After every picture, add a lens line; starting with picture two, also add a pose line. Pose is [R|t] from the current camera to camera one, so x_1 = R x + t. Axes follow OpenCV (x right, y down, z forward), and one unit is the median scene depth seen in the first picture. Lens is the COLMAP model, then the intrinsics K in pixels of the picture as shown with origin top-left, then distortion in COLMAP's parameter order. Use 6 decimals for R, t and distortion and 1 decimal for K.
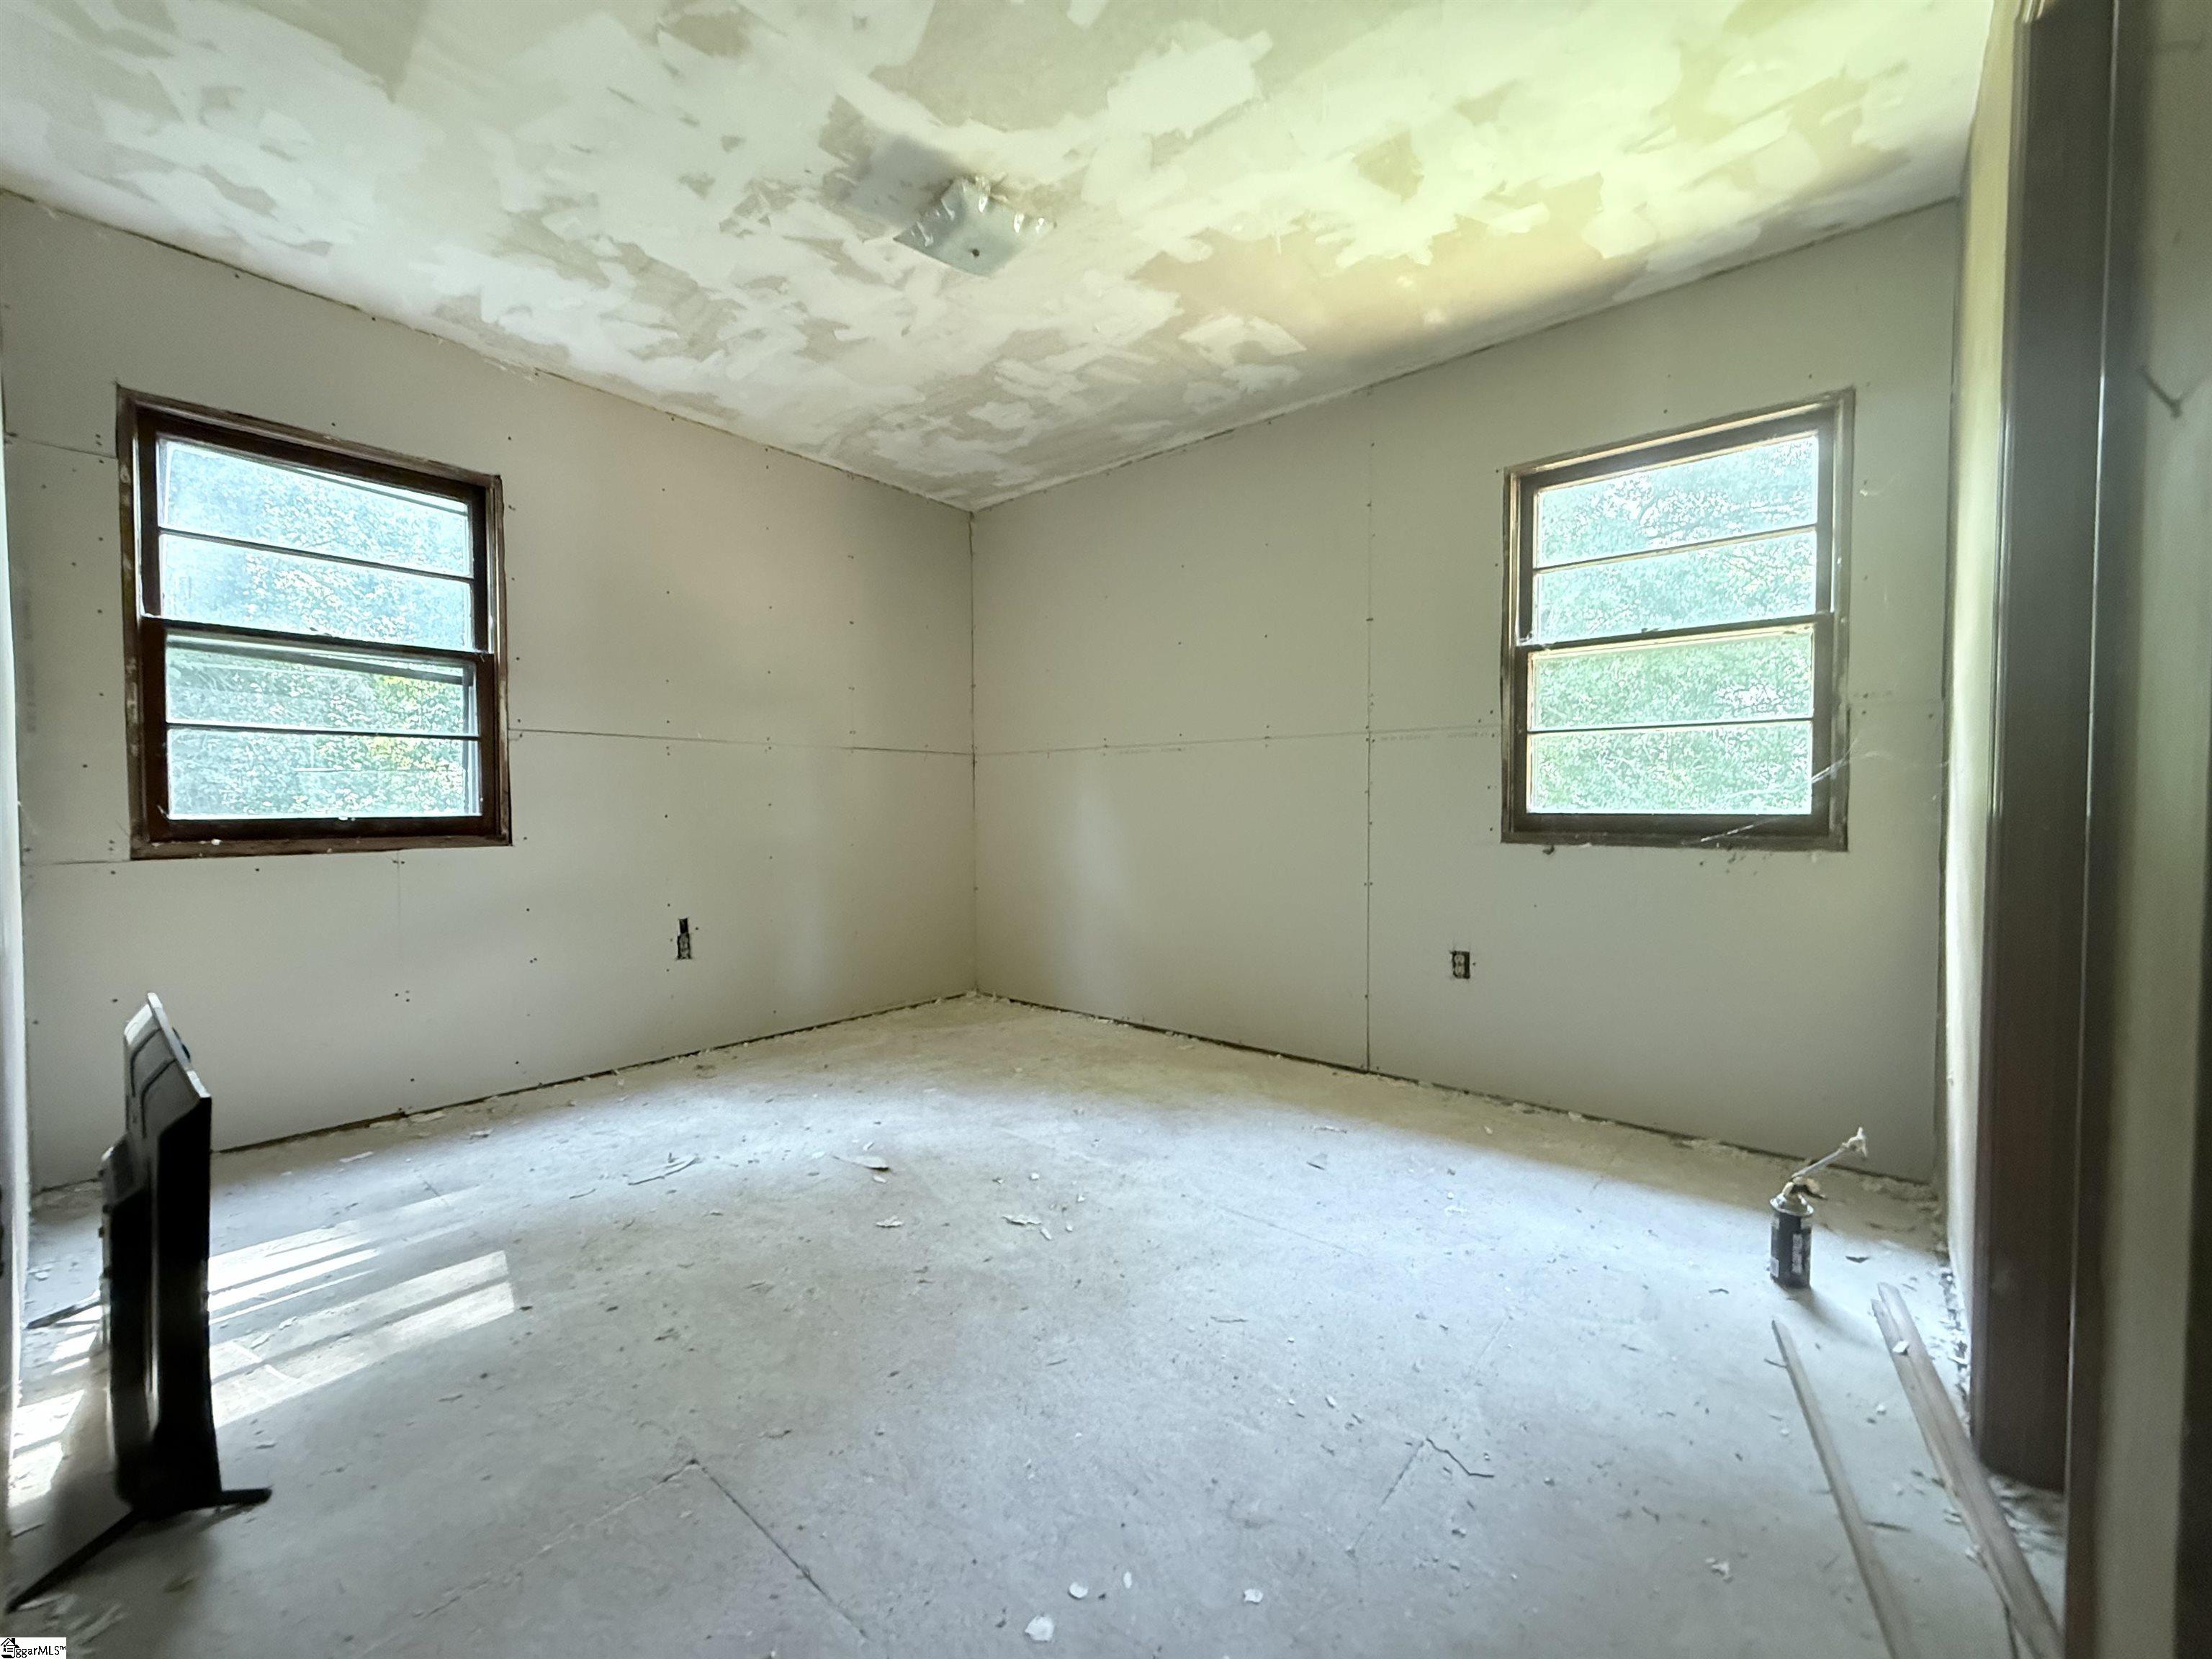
lens RADIAL K [[887.2, 0, 1102.0], [0, 887.2, 831.7], [0, 0, 1]] dist [-0.000207, 0.000124]
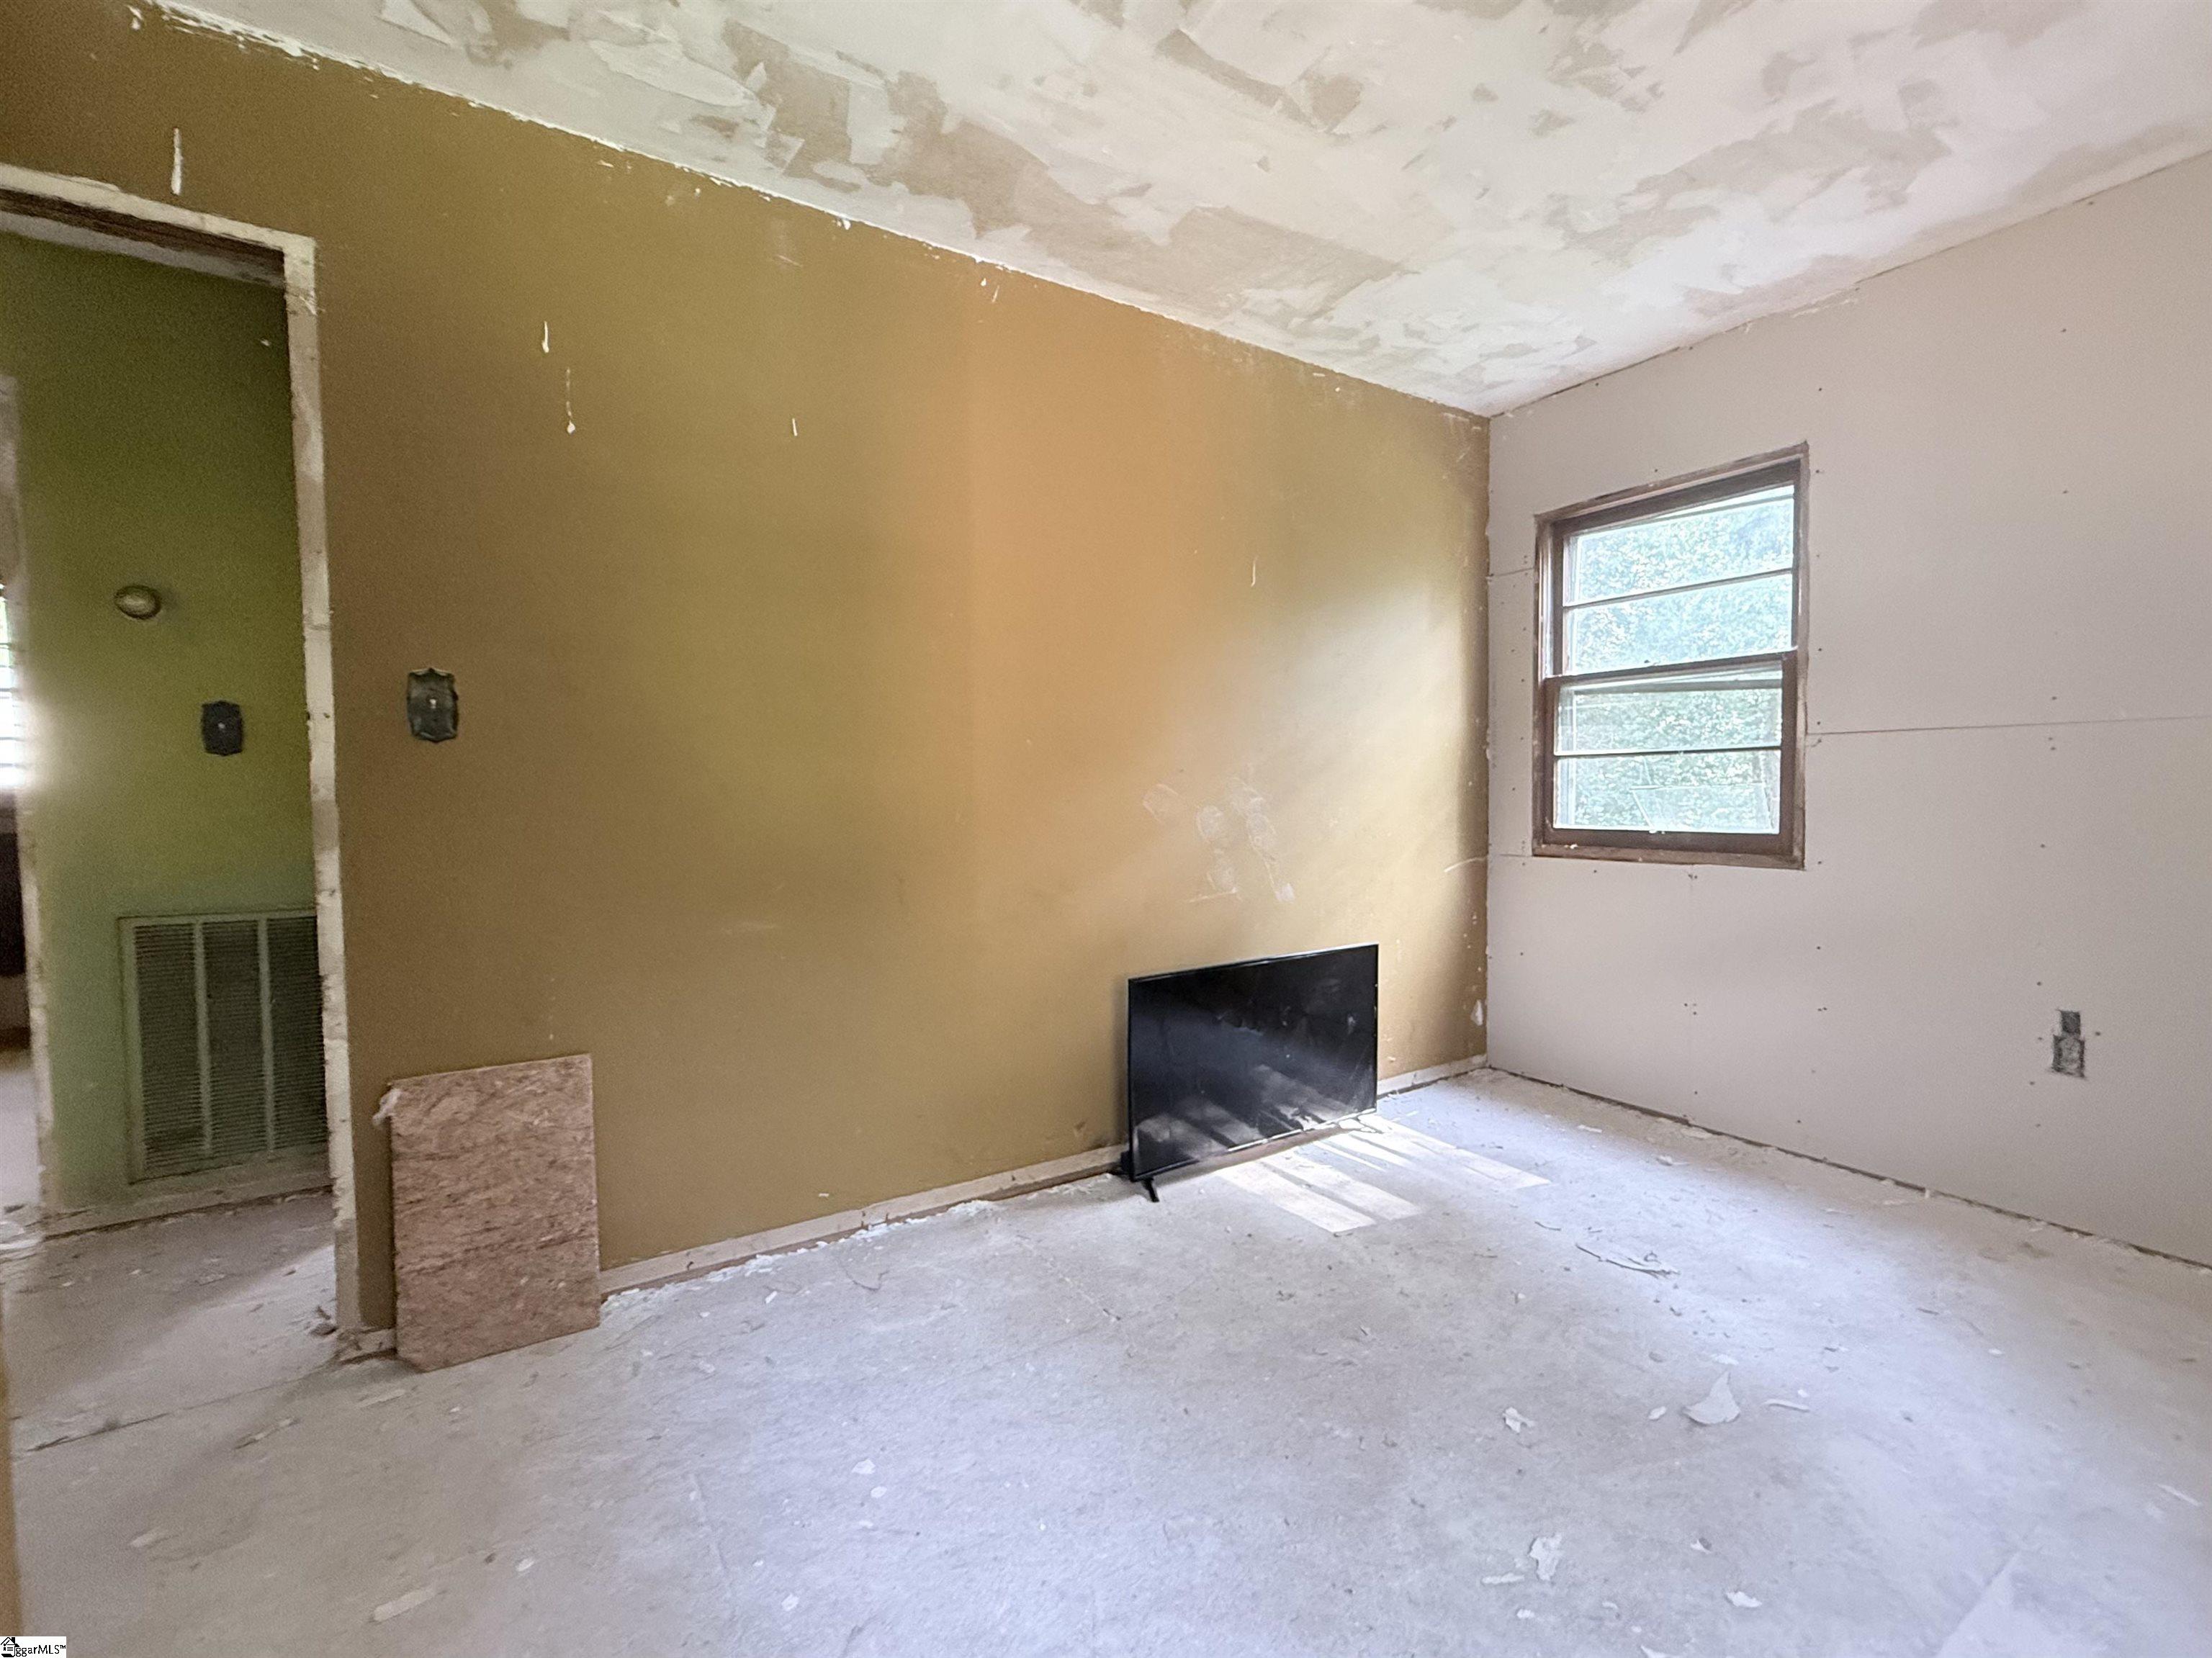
lens RADIAL K [[965.6, 0, 1104.4], [0, 965.6, 832.5], [0, 0, 1]] dist [-0.003033, -0.000015]
pose [[-0.298600, 0.047520, -0.953194, 0.513587], [-0.019936, 0.998231, 0.056010, -0.071812], [0.954170, 0.035728, -0.297125, 0.759719]]
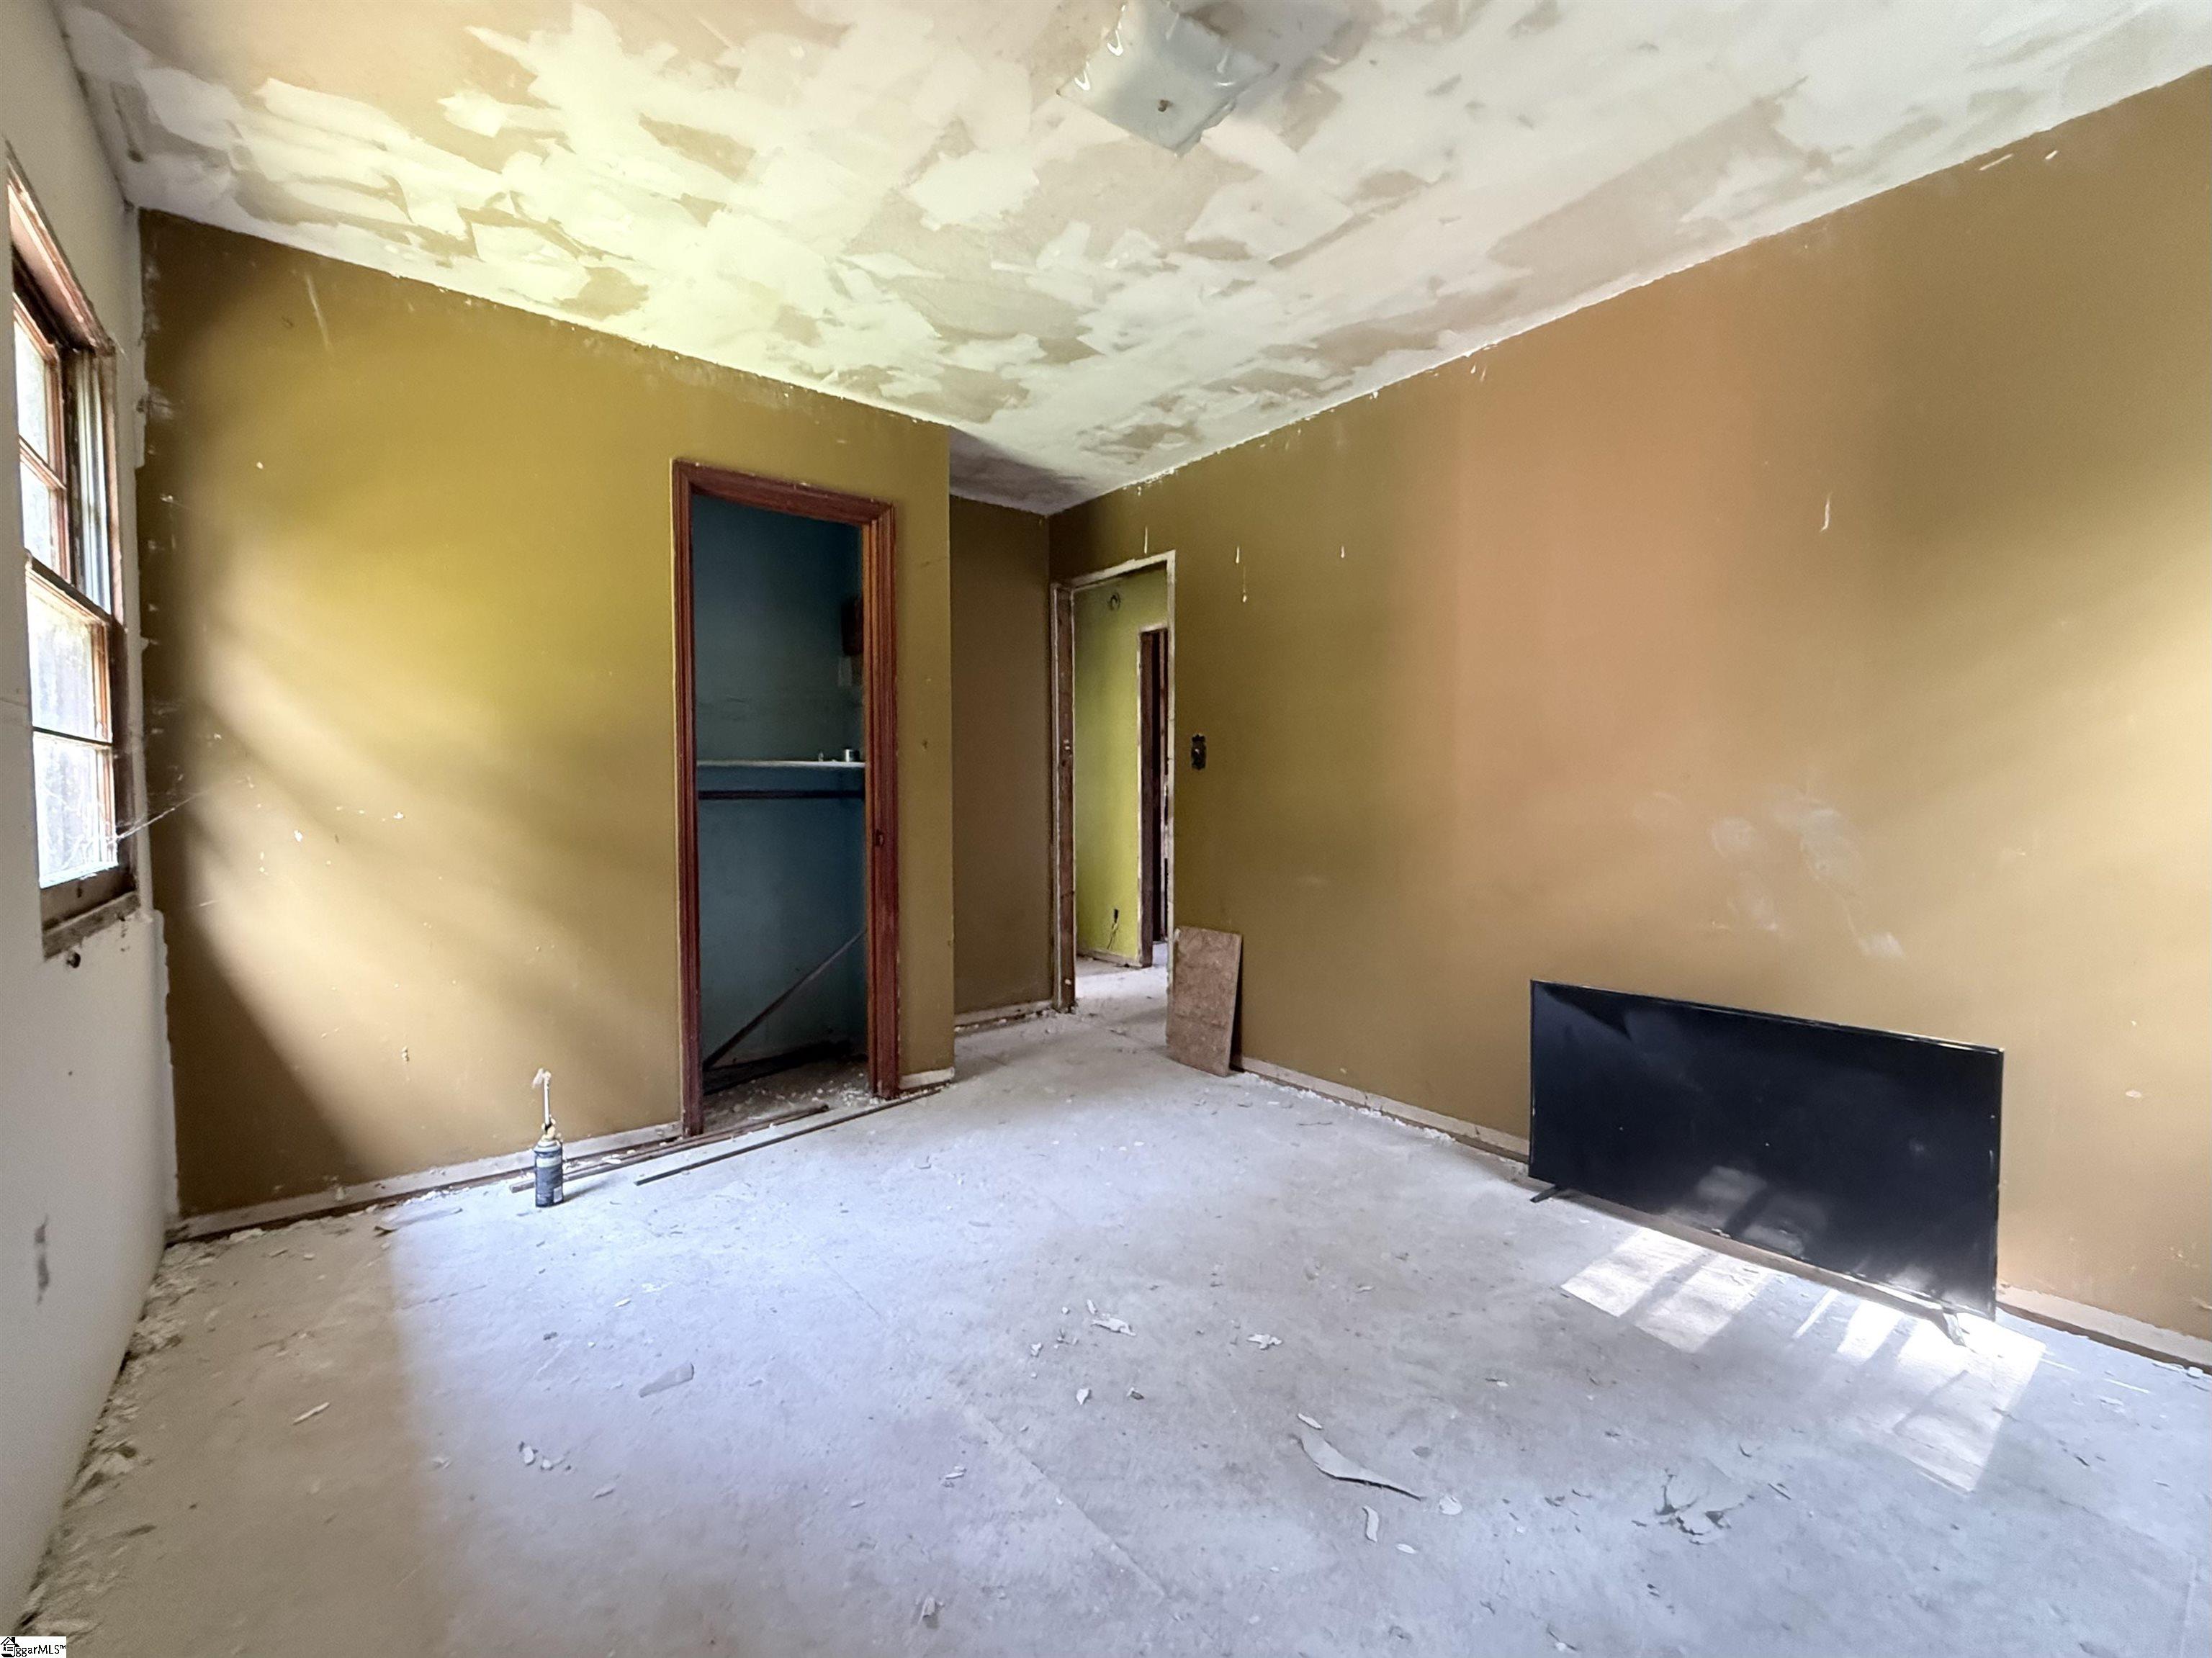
lens RADIAL K [[948.8, 0, 1102.7], [0, 948.8, 832.4], [0, 0, 1]] dist [0.000004, -0.000227]
pose [[-0.980127, -0.007529, 0.198230, -0.223323], [0.007102, 0.997307, 0.072992, -0.101498], [-0.198245, 0.072949, -0.977434, 1.609431]]
